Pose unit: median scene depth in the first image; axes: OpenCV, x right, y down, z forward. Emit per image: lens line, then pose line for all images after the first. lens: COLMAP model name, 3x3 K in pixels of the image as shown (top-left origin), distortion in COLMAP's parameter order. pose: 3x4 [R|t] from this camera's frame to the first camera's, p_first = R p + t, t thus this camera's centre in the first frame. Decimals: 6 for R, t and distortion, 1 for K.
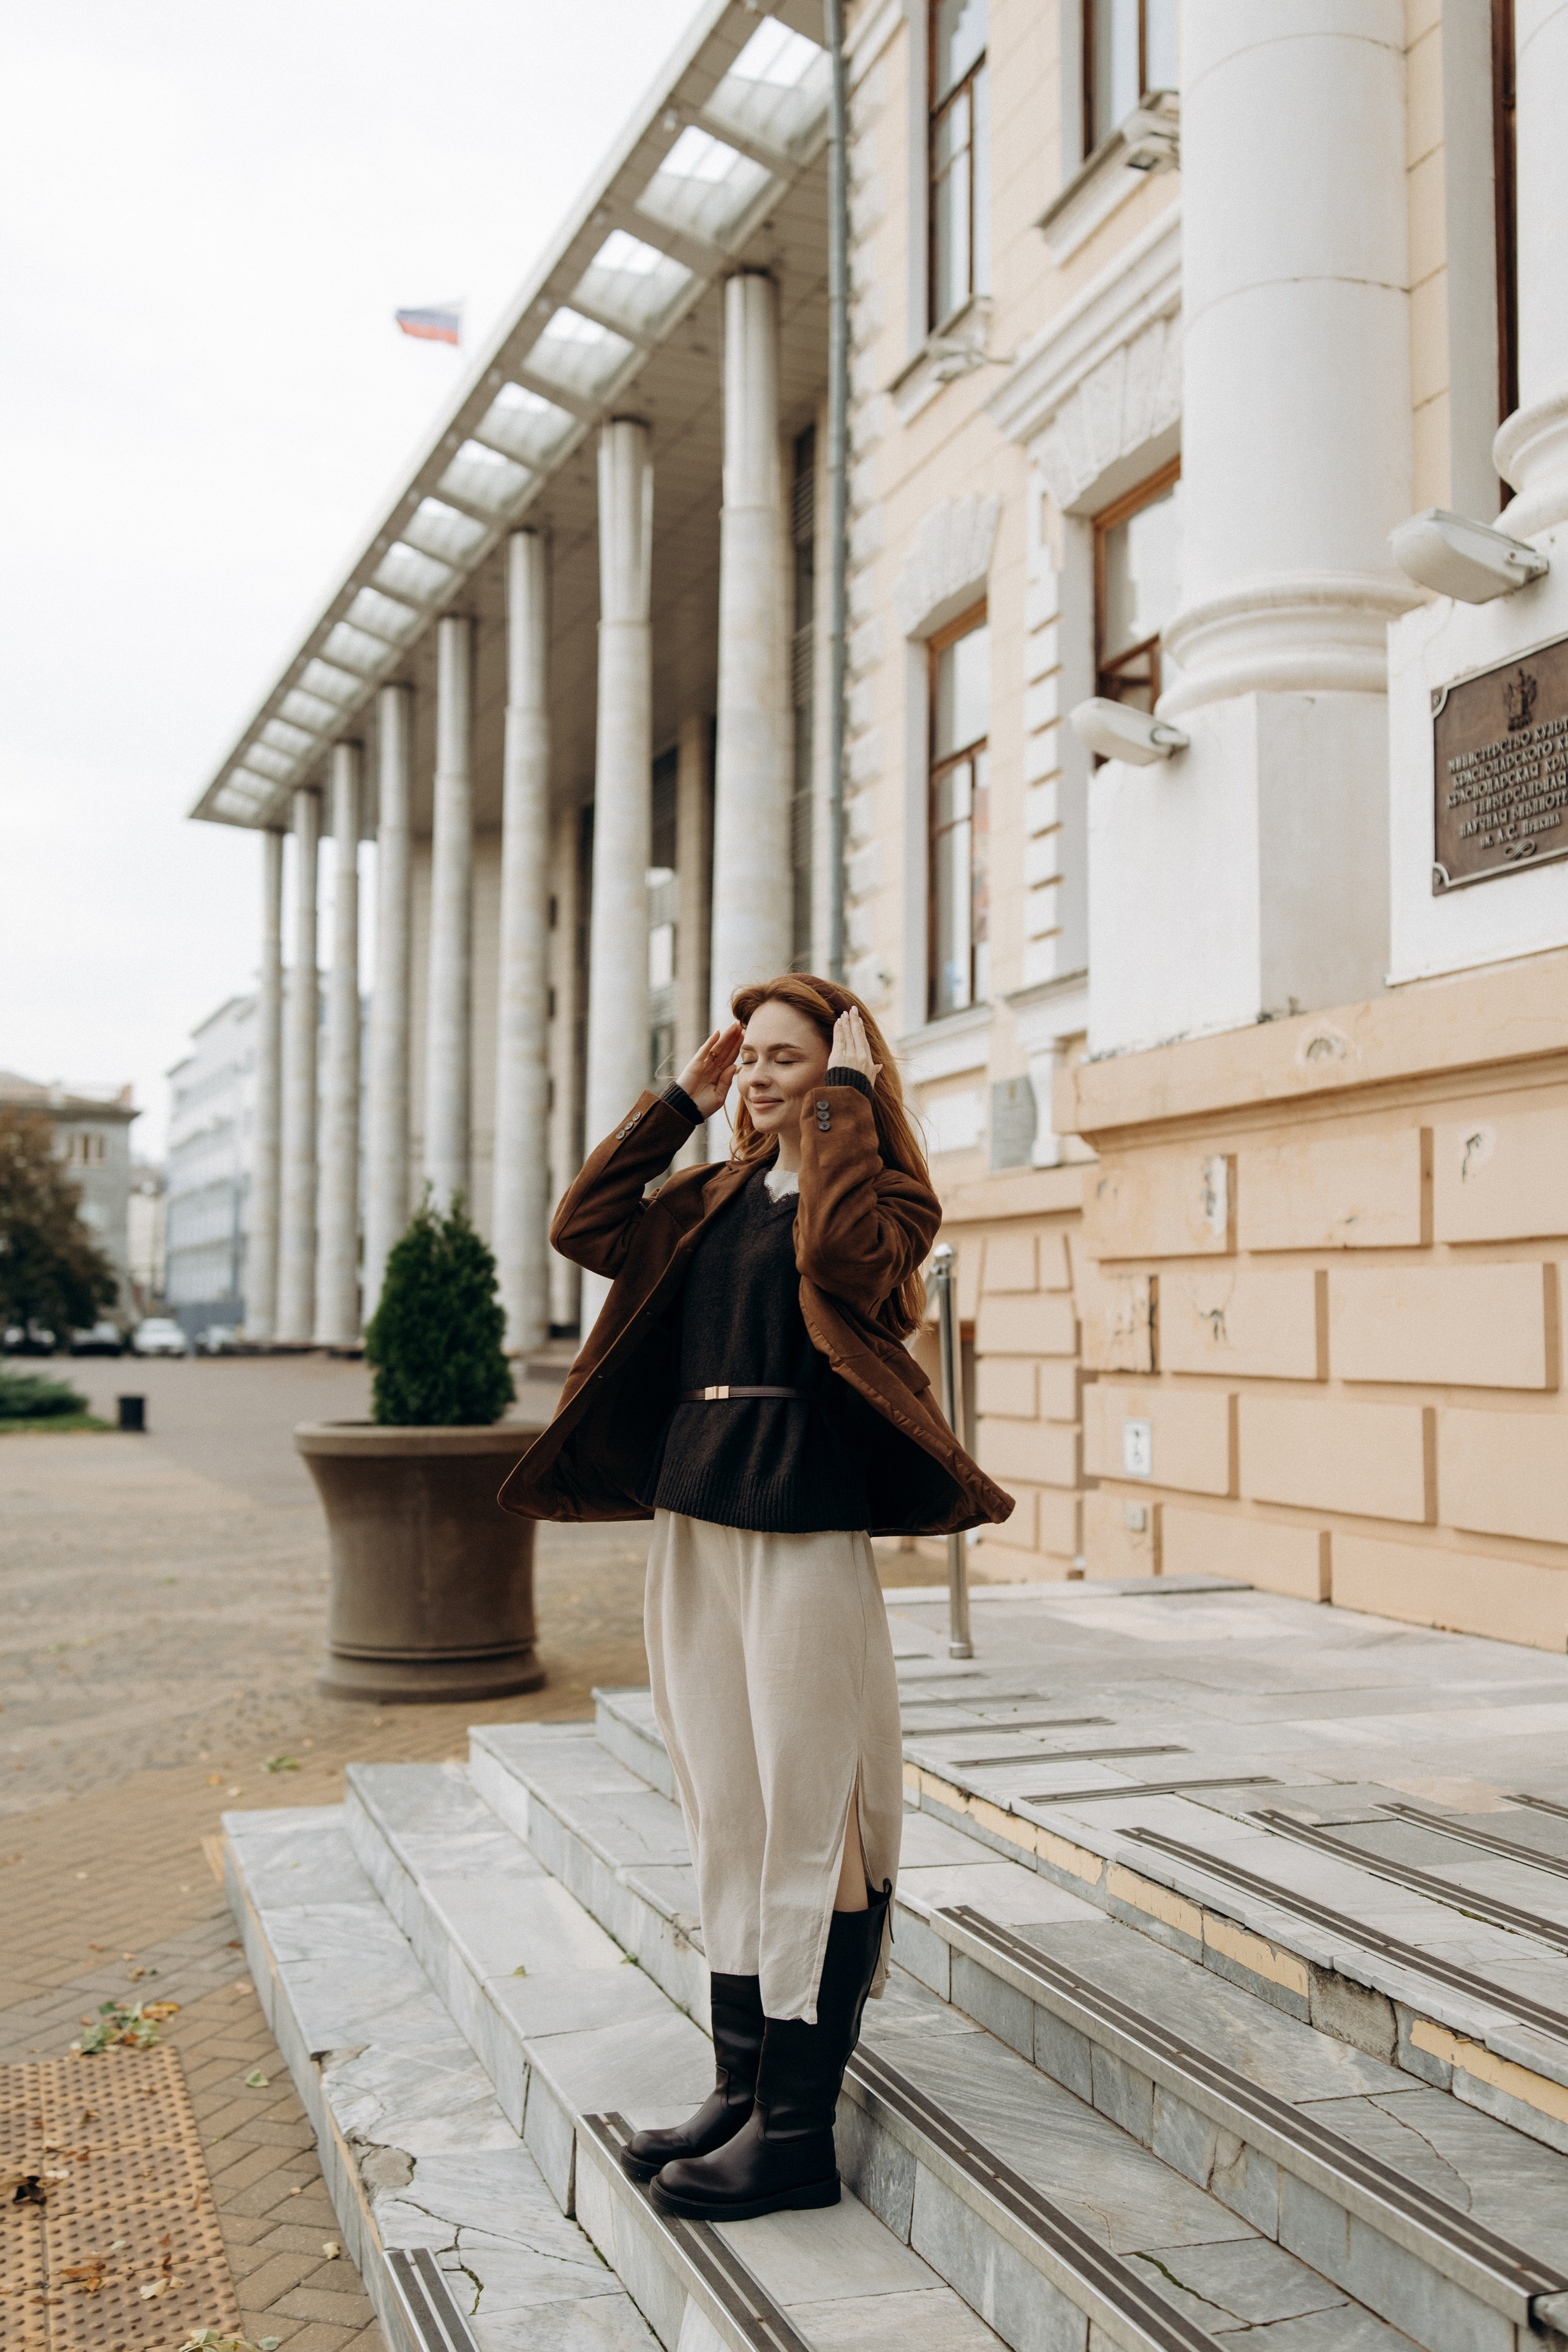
lens RADIAL K [[2234.0, 0, 753.4], [0, 2234.0, 1184.4], [0, 0, 1]] dist [0.024516, -0.035887]
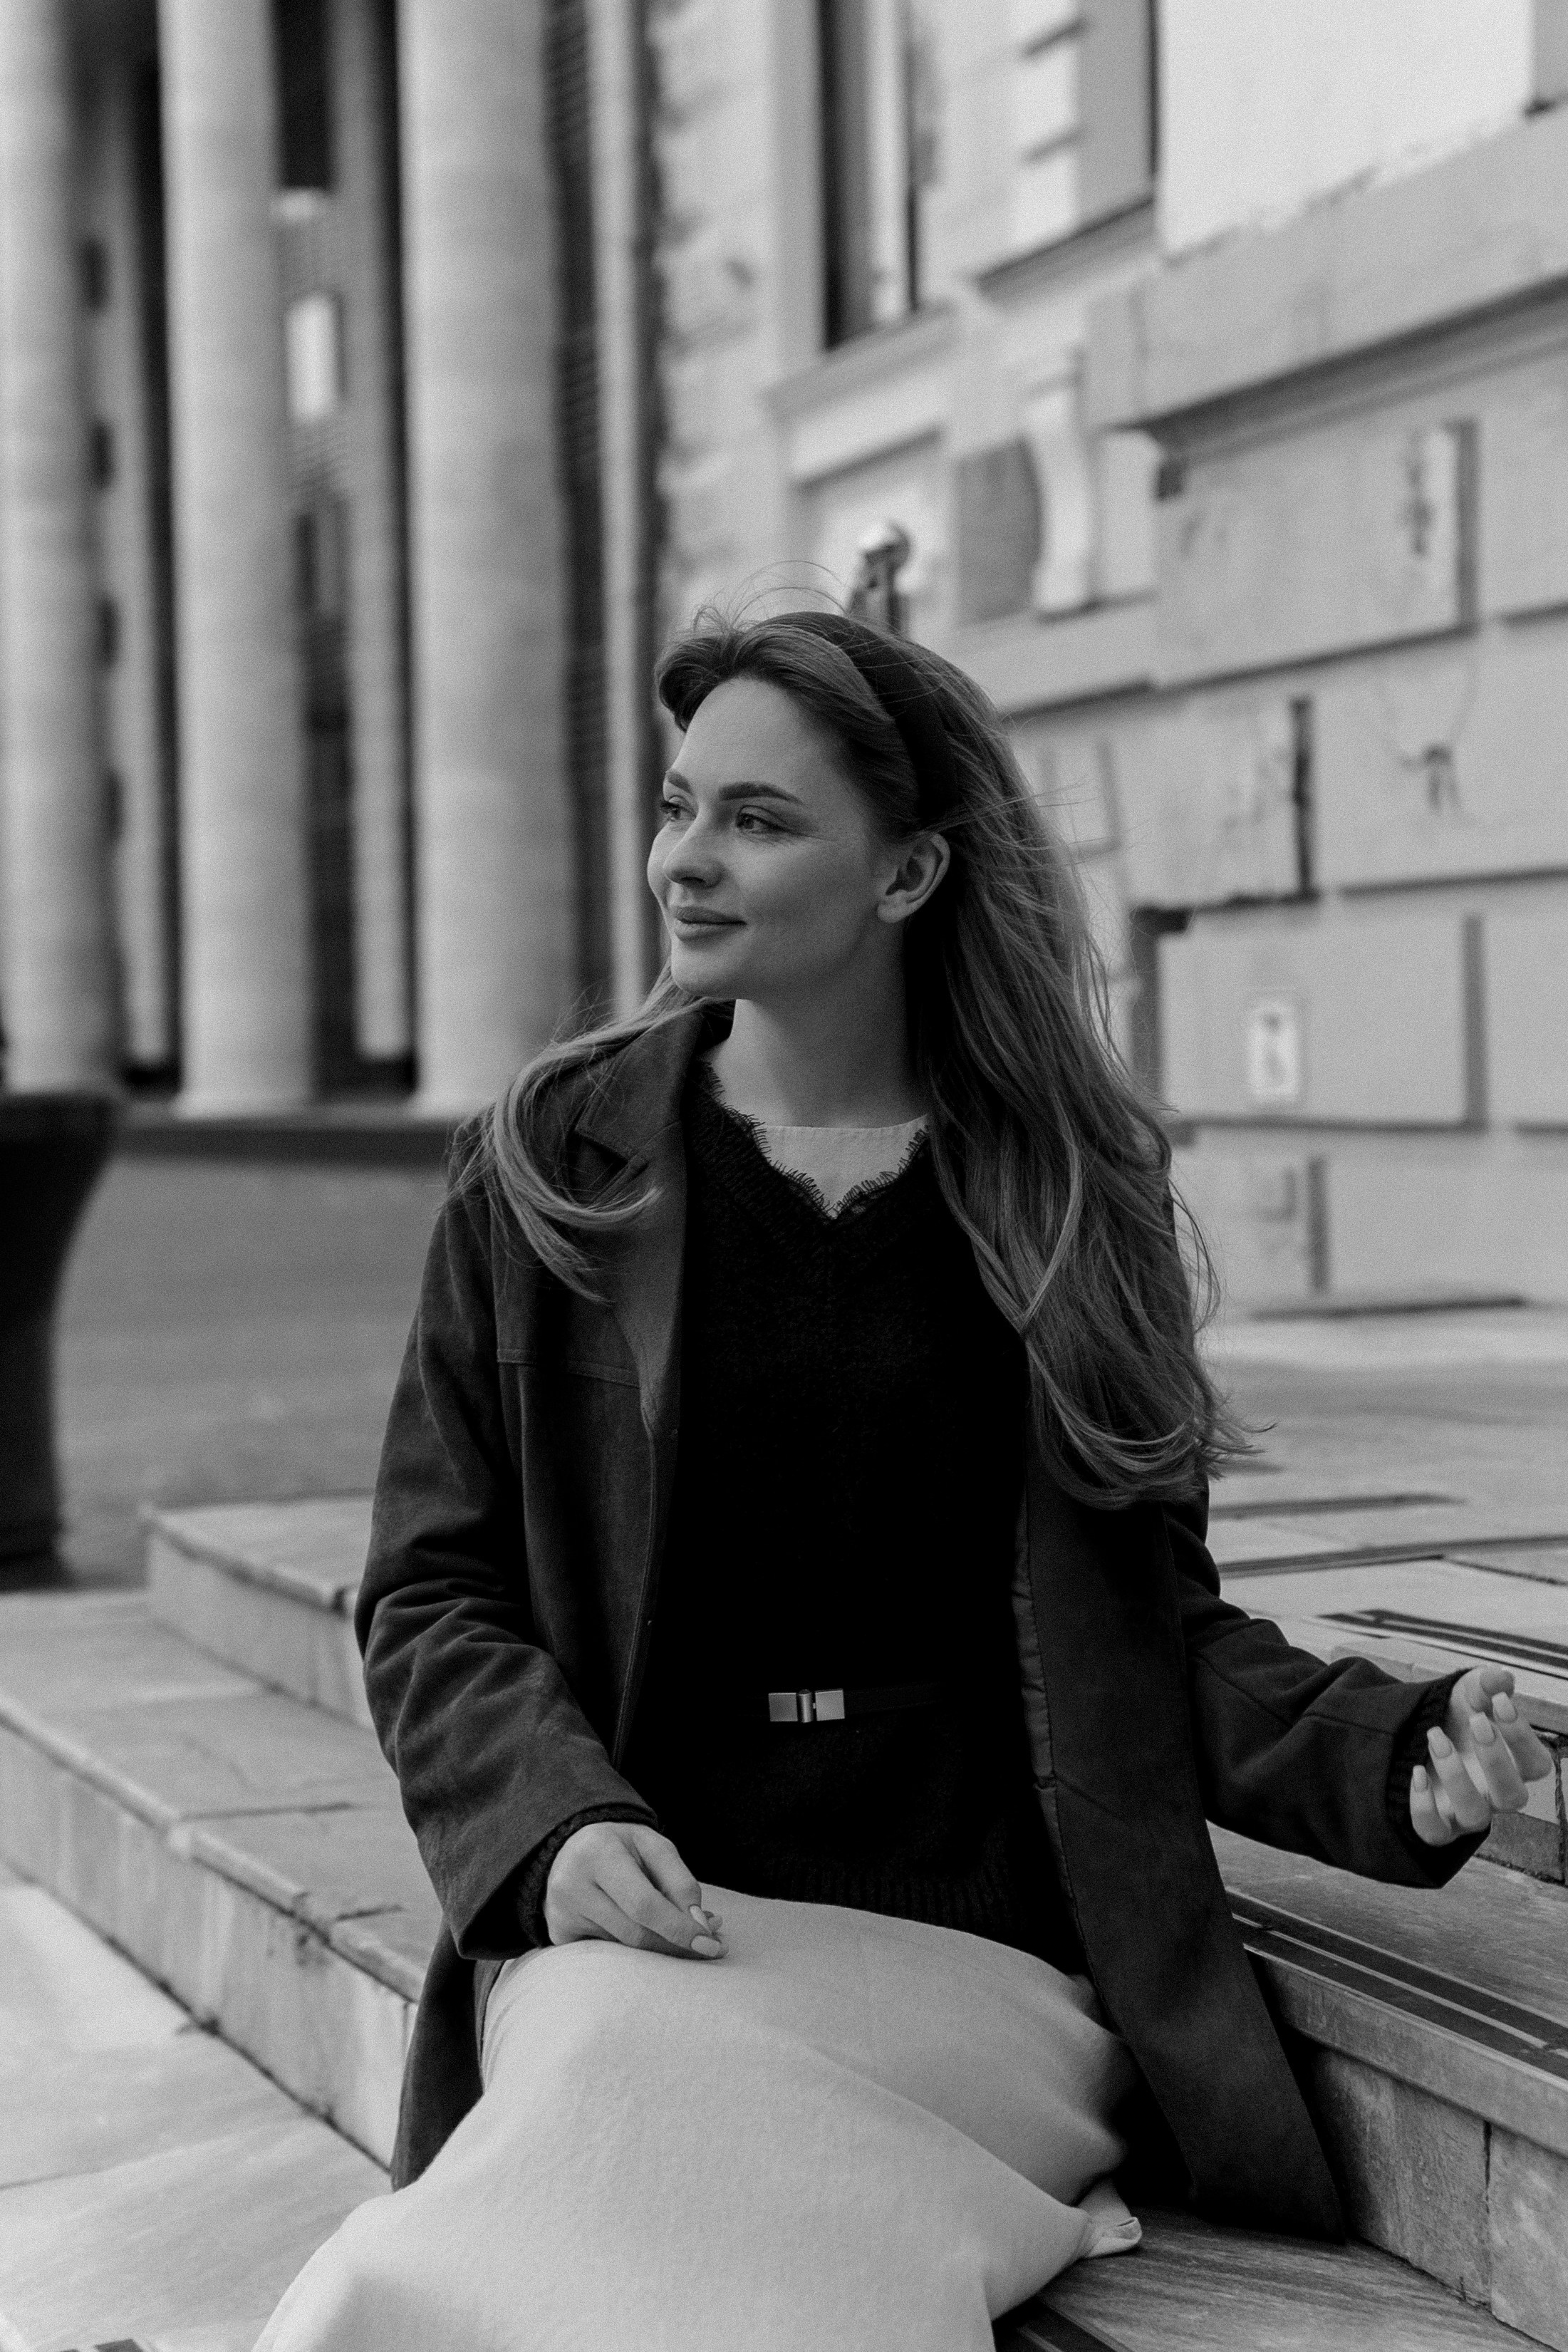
lens RADIAL K [[4089.6, 0, 872.6], [0, 4089.6, 1084.9], [0, 0, 1]] dist [0.134182, 1.911587]
pose [[0.995841, -0.025120, 0.087581, 0.005673], [0.019245, 0.997548, 0.067287, 0.078833], [-0.089056, -0.065321, 0.993882, 0.138184]]
